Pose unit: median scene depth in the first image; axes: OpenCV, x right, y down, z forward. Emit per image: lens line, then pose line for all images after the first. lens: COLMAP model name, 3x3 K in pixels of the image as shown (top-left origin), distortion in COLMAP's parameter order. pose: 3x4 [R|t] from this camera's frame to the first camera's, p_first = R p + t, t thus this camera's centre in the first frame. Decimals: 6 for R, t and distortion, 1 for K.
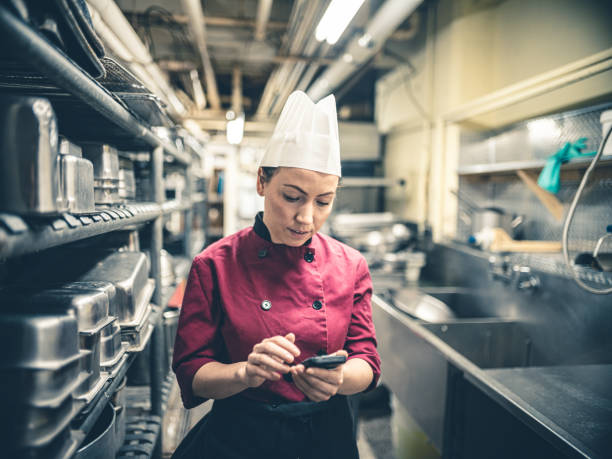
lens RADIAL K [[480.8, 0, 304.2], [0, 480.8, 229.4], [0, 0, 1]] dist [-0.019924, 0.003833]
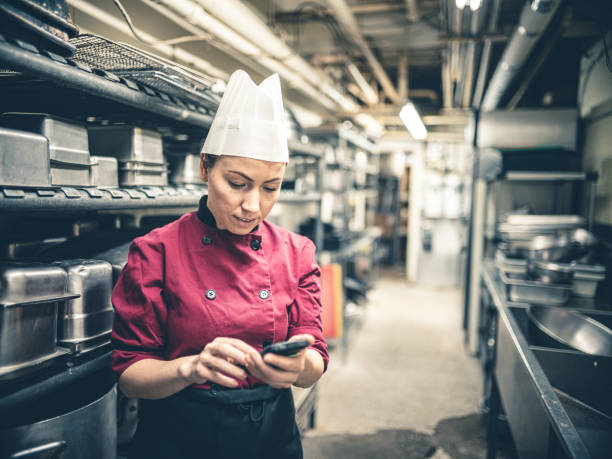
lens RADIAL K [[478.7, 0, 306.0], [0, 478.7, 229.5], [0, 0, 1]] dist [-0.020688, 0.003510]
pose [[0.904604, 0.040192, -0.424354, 0.136318], [-0.040774, 0.999139, 0.007712, 0.006286], [0.424298, 0.010326, 0.905464, 0.094365]]
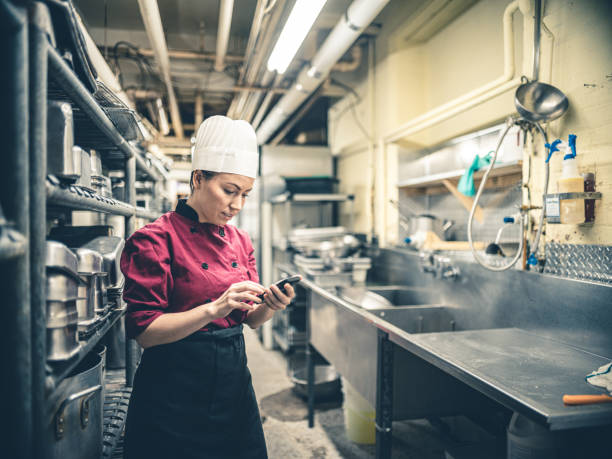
lens RADIAL K [[480.8, 0, 304.2], [0, 480.8, 229.4], [0, 0, 1]] dist [-0.019924, 0.003833]
pose [[0.996968, -0.021509, 0.074786, 0.014218], [0.025957, 0.997920, -0.059013, 0.047563], [-0.073362, 0.060775, 0.995452, -0.113676]]
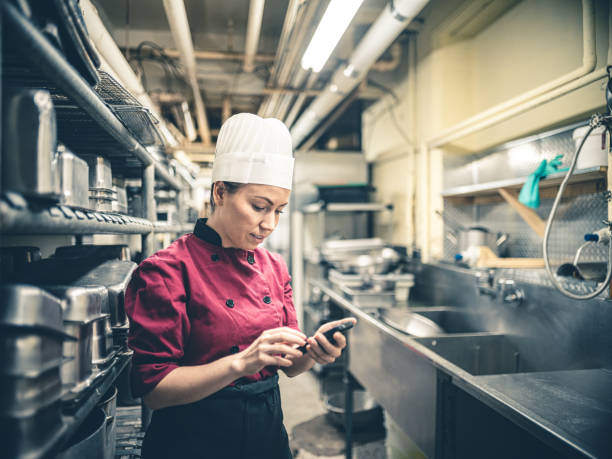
lens RADIAL K [[478.7, 0, 306.0], [0, 478.7, 229.5], [0, 0, 1]] dist [-0.020688, 0.003510]
pose [[0.999587, -0.018547, 0.021964, 0.003240], [0.020090, 0.997185, -0.072236, 0.024922], [-0.020563, 0.072647, 0.997146, -0.011893]]
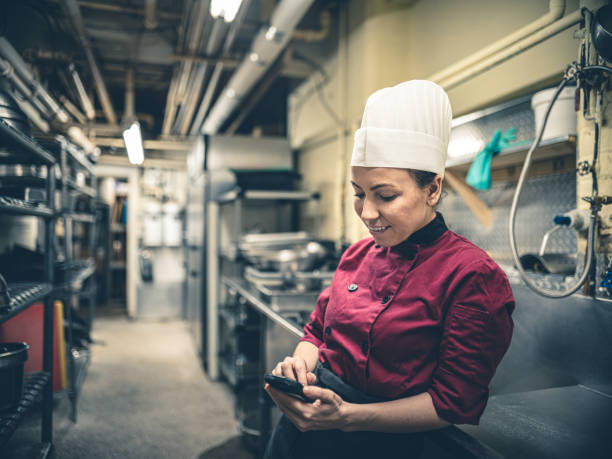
lens RADIAL K [[480.8, 0, 304.2], [0, 480.8, 229.4], [0, 0, 1]] dist [-0.019924, 0.003833]
pose [[0.986199, -0.009249, 0.165306, 0.038055], [0.021556, 0.997113, -0.072812, 0.037404], [-0.164155, 0.075371, 0.983551, 0.145122]]
